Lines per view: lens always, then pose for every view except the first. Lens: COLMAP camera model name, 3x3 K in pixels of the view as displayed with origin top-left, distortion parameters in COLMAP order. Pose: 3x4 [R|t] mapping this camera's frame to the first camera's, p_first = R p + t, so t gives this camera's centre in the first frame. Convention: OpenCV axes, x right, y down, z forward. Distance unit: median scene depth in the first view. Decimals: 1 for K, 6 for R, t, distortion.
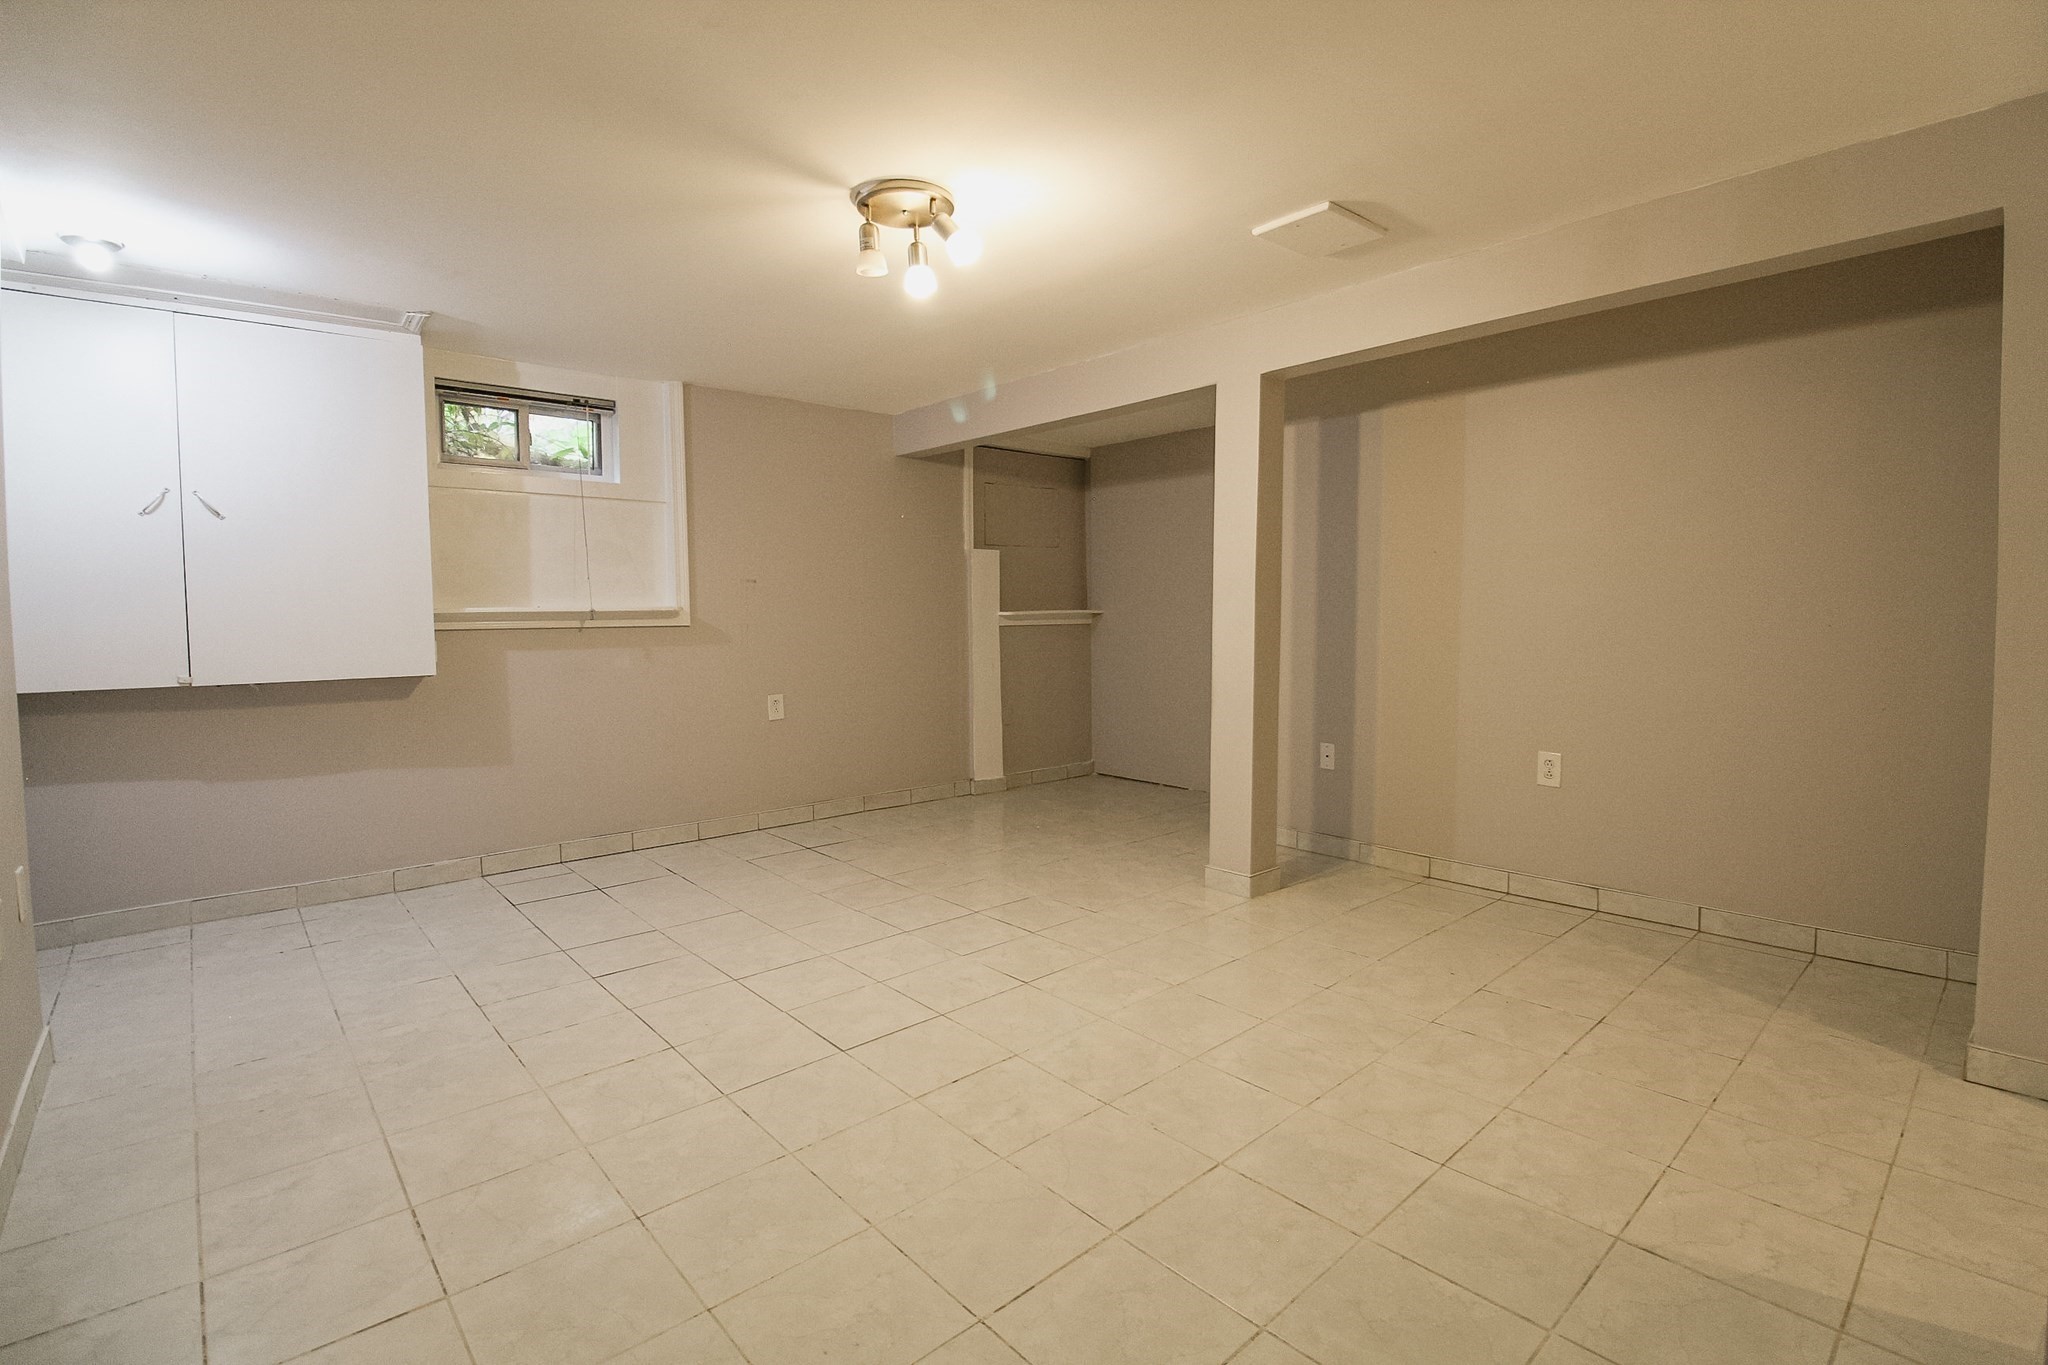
lens RADIAL K [[939.7, 0, 1026.9], [0, 939.7, 678.4], [0, 0, 1]] dist [-0.002769, -0.002565]
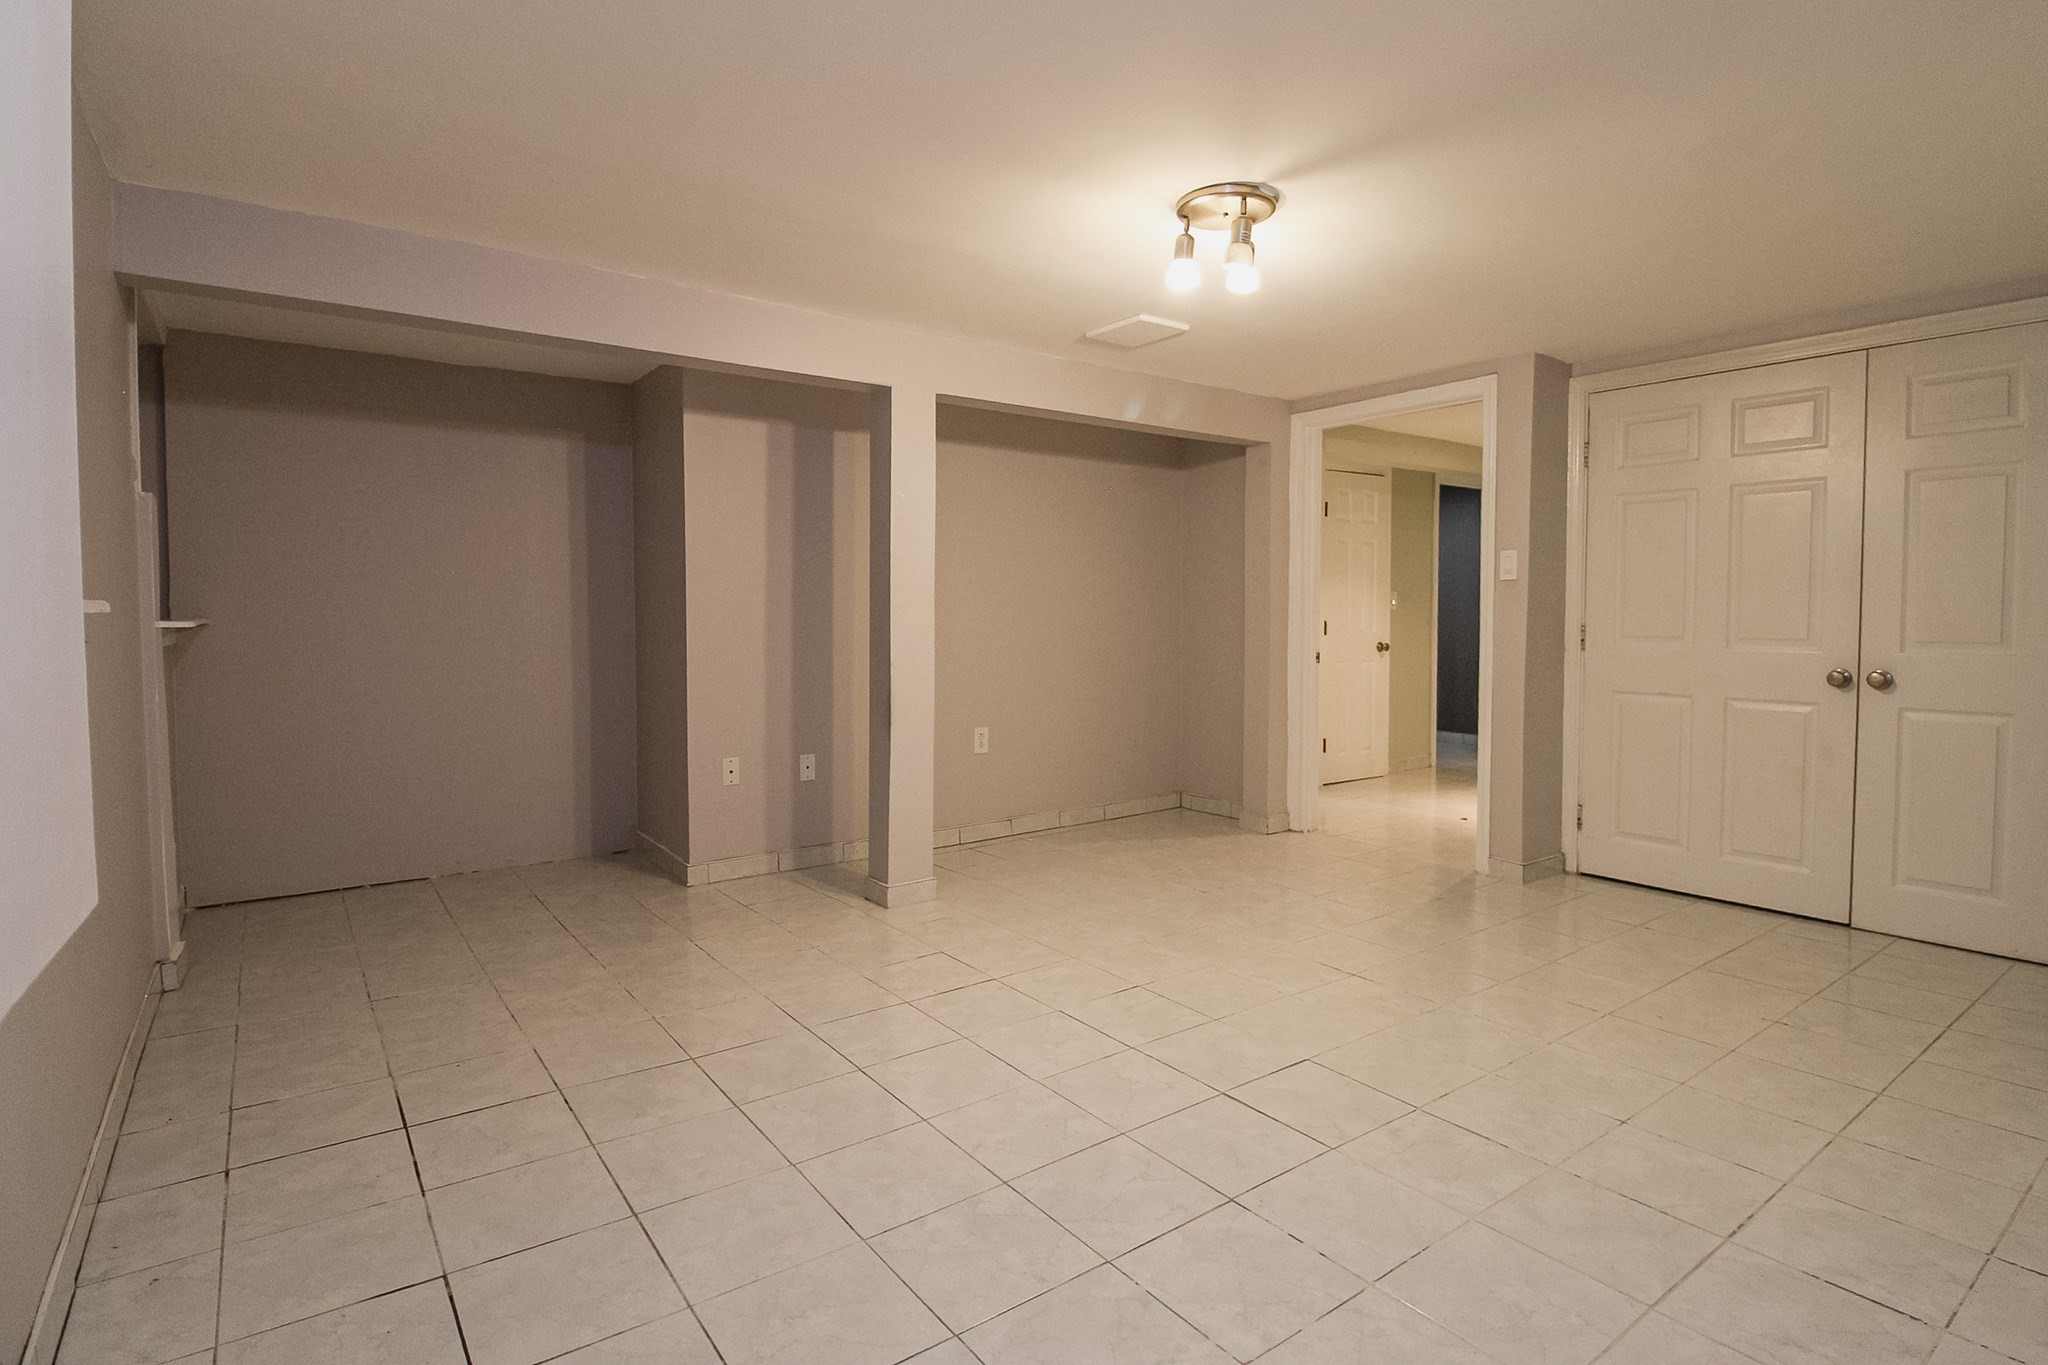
lens RADIAL K [[1024.3, 0, 1027.0], [0, 1024.3, 670.7], [0, 0, 1]] dist [-0.014095, 0.000128]
pose [[0.092288, -0.042388, 0.994830, -0.872208], [0.073519, 0.996657, 0.035645, -0.047987], [-0.993015, 0.069849, 0.095096, 0.795547]]
